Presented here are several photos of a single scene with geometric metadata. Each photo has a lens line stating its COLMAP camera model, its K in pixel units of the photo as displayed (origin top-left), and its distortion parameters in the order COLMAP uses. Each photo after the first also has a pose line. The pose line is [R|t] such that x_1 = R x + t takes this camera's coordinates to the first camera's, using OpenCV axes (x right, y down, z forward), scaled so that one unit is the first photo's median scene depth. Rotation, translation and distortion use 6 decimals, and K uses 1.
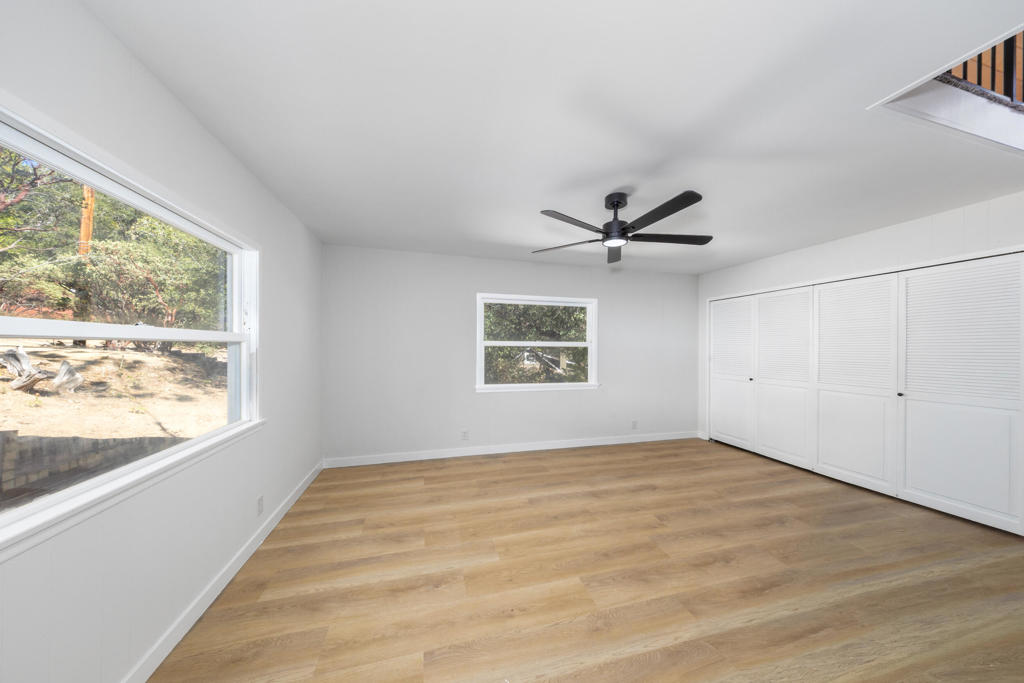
lens RADIAL K [[303.6, 0, 506.5], [0, 303.6, 346.7], [0, 0, 1]] dist [0.001928, 0.000130]
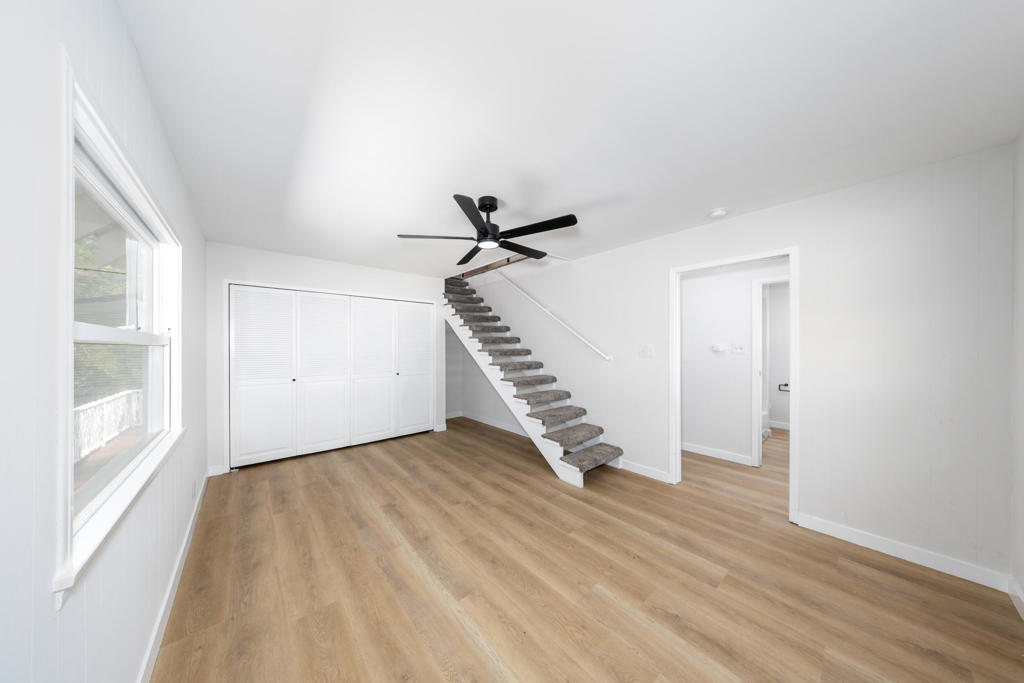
lens RADIAL K [[326.6, 0, 503.6], [0, 326.6, 349.5], [0, 0, 1]] dist [-0.001113, -0.000120]
pose [[-0.442422, -0.016387, 0.896657, -0.524780], [-0.003731, 0.999858, 0.016432, -0.010087], [-0.896799, 0.003924, -0.442420, 1.158182]]
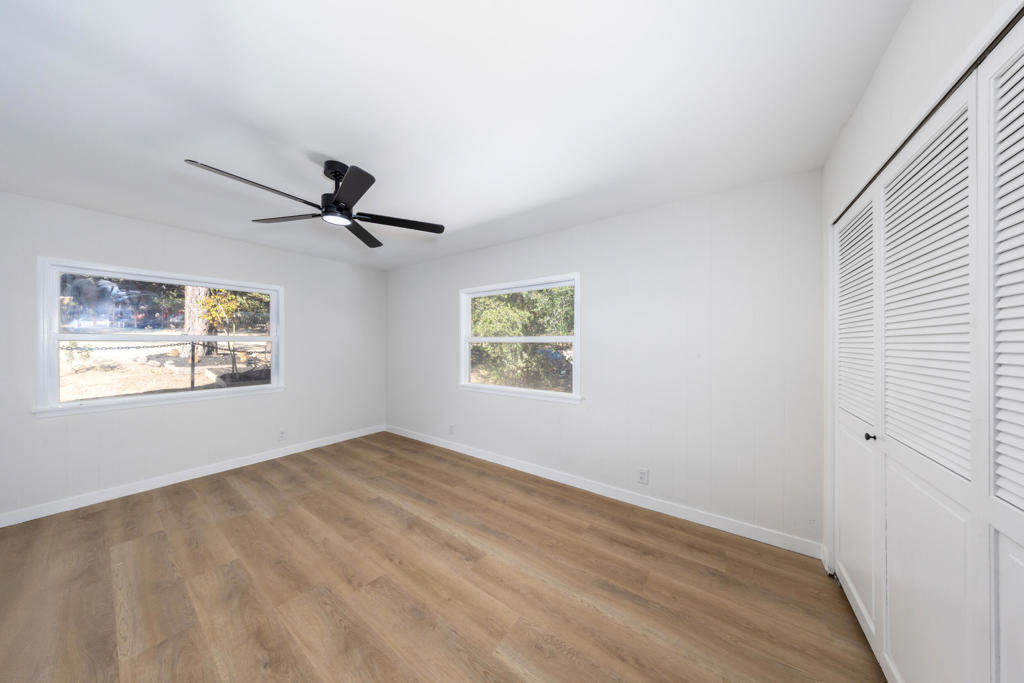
lens RADIAL K [[303.6, 0, 513.2], [0, 303.6, 338.2], [0, 0, 1]] dist [0.001928, 0.000130]
pose [[0.650442, -0.023469, -0.759193, 1.083055], [0.006036, 0.999651, -0.025731, 0.007257], [0.759532, 0.012154, 0.650357, 0.651910]]
